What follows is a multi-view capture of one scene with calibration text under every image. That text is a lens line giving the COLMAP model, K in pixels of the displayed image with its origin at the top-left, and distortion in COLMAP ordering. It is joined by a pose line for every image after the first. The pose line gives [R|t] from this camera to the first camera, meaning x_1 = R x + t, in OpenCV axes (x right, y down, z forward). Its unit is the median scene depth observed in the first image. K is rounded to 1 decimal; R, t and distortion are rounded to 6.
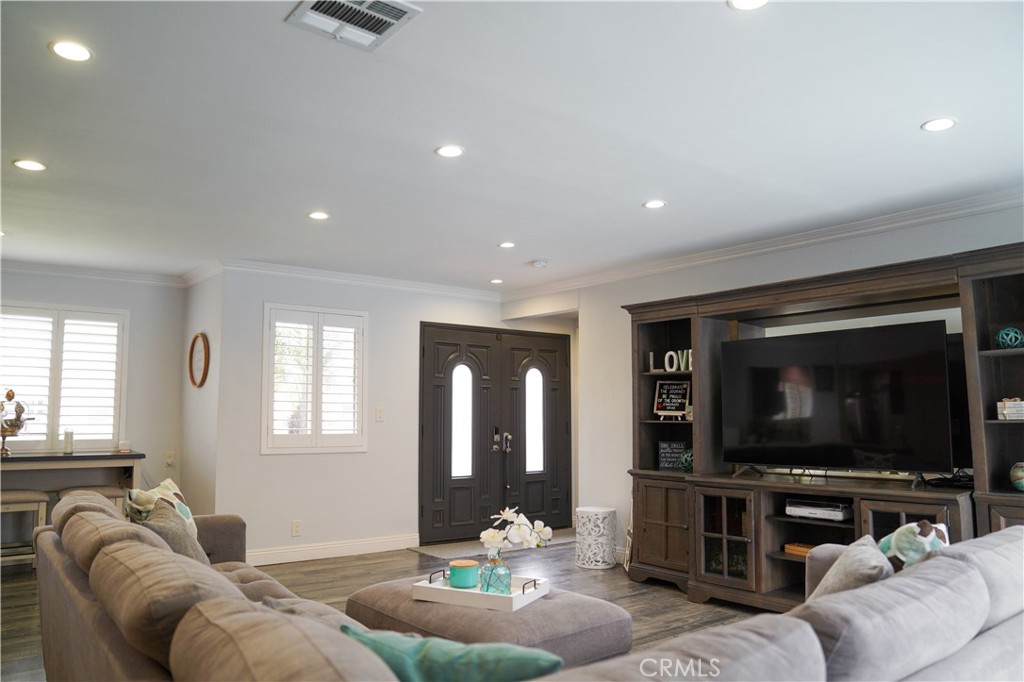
lens RADIAL K [[728.4, 0, 512.0], [0, 728.4, 341.0], [0, 0, 1]] dist [-0.141626, 0.110812]
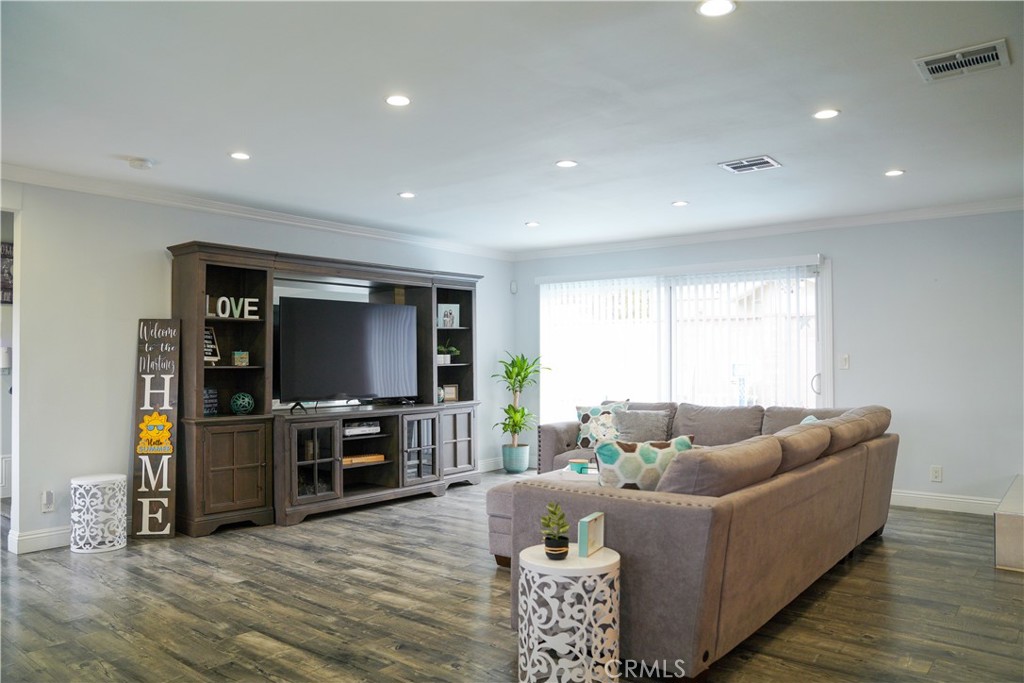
lens RADIAL K [[728.4, 0, 512.0], [0, 728.4, 341.5], [0, 0, 1]] dist [-0.141626, 0.110812]
pose [[-0.188268, 0.019373, 0.981927, -0.830508], [-0.098829, 0.994357, -0.038567, 0.074869], [-0.977133, -0.104304, -0.185291, 0.796862]]
